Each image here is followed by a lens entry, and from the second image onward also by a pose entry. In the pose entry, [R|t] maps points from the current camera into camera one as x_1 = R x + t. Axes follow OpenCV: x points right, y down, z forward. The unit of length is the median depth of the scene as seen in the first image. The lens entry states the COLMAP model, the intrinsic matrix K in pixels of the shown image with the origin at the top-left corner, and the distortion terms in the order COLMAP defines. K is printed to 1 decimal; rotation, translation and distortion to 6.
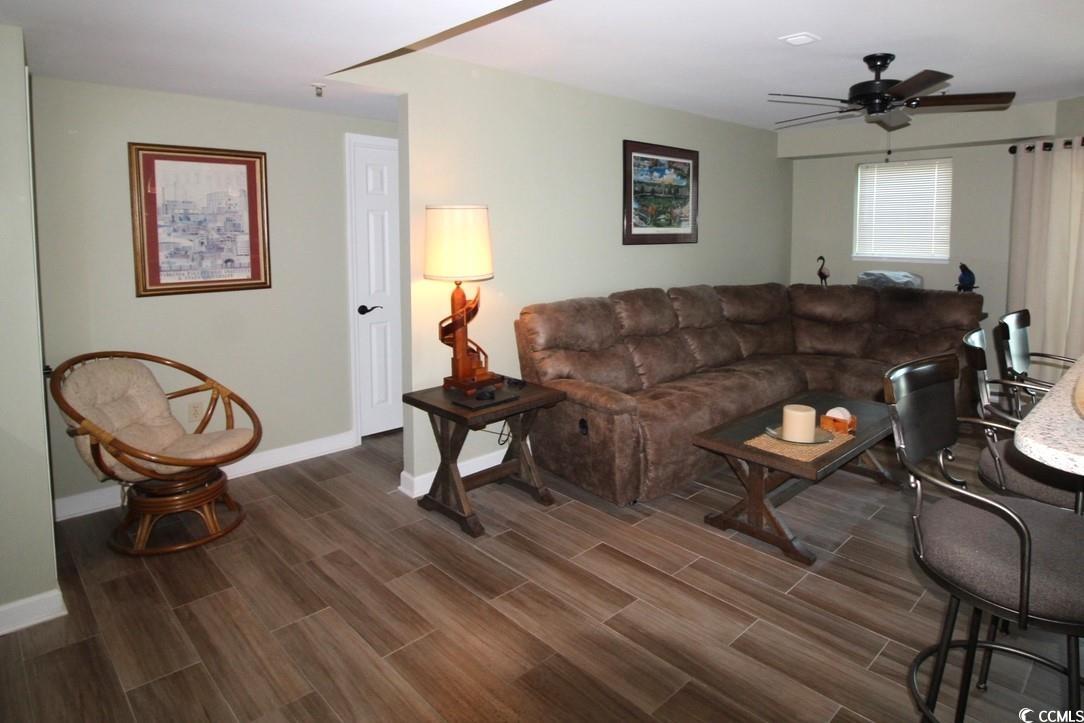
lens RADIAL K [[628.9, 0, 596.7], [0, 628.9, 279.4], [0, 0, 1]] dist [0.001753, -0.000274]
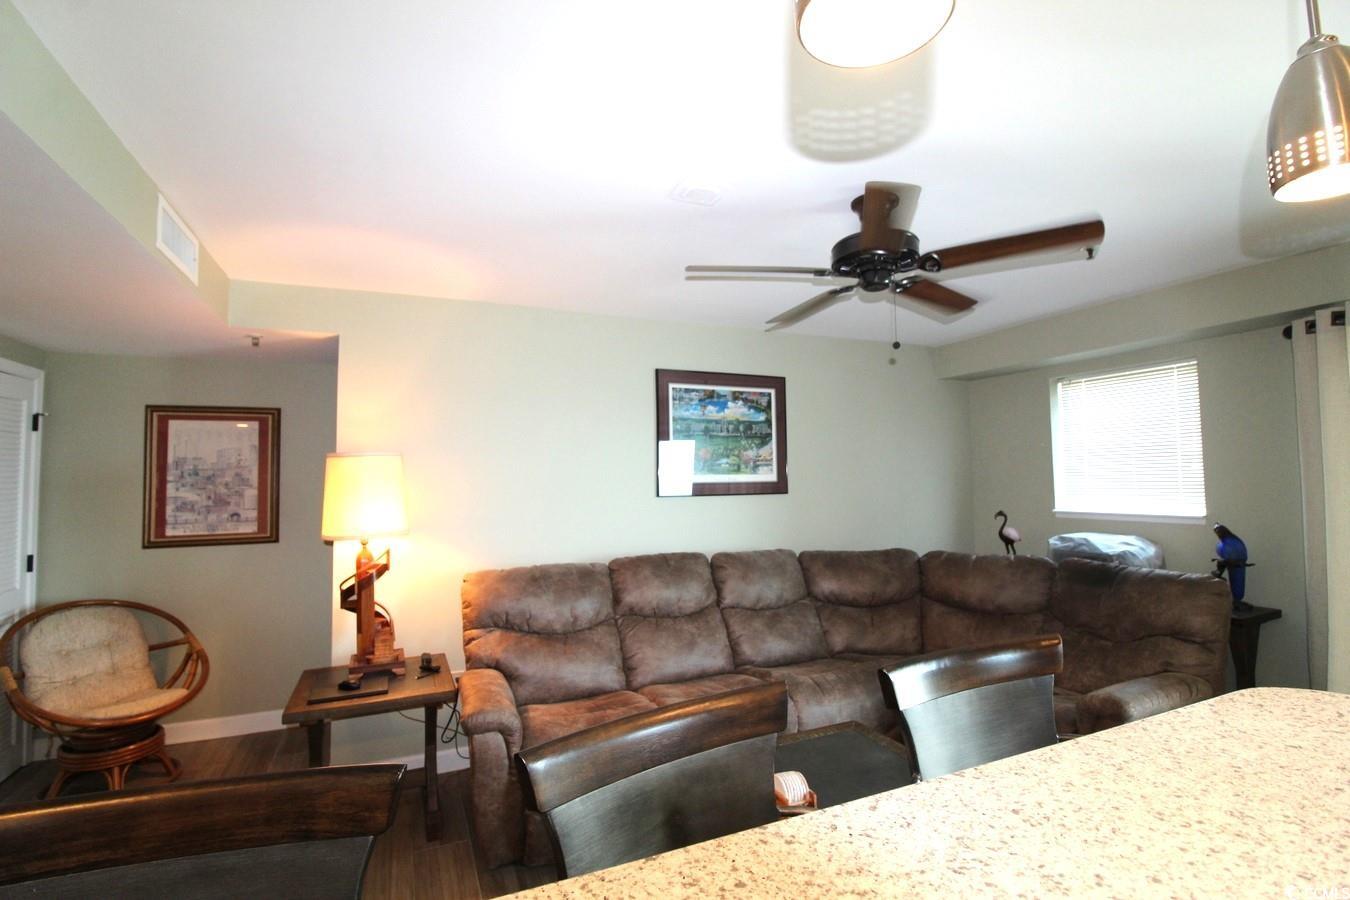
lens RADIAL K [[623.5, 0, 675.0], [0, 623.5, 450.0], [0, 0, 1]] dist [0.000593, -0.011605]
pose [[0.921016, -0.034635, -0.387982, 0.374301], [-0.016193, 0.991774, -0.126976, -0.013694], [0.389188, 0.123230, 0.912879, 0.276062]]
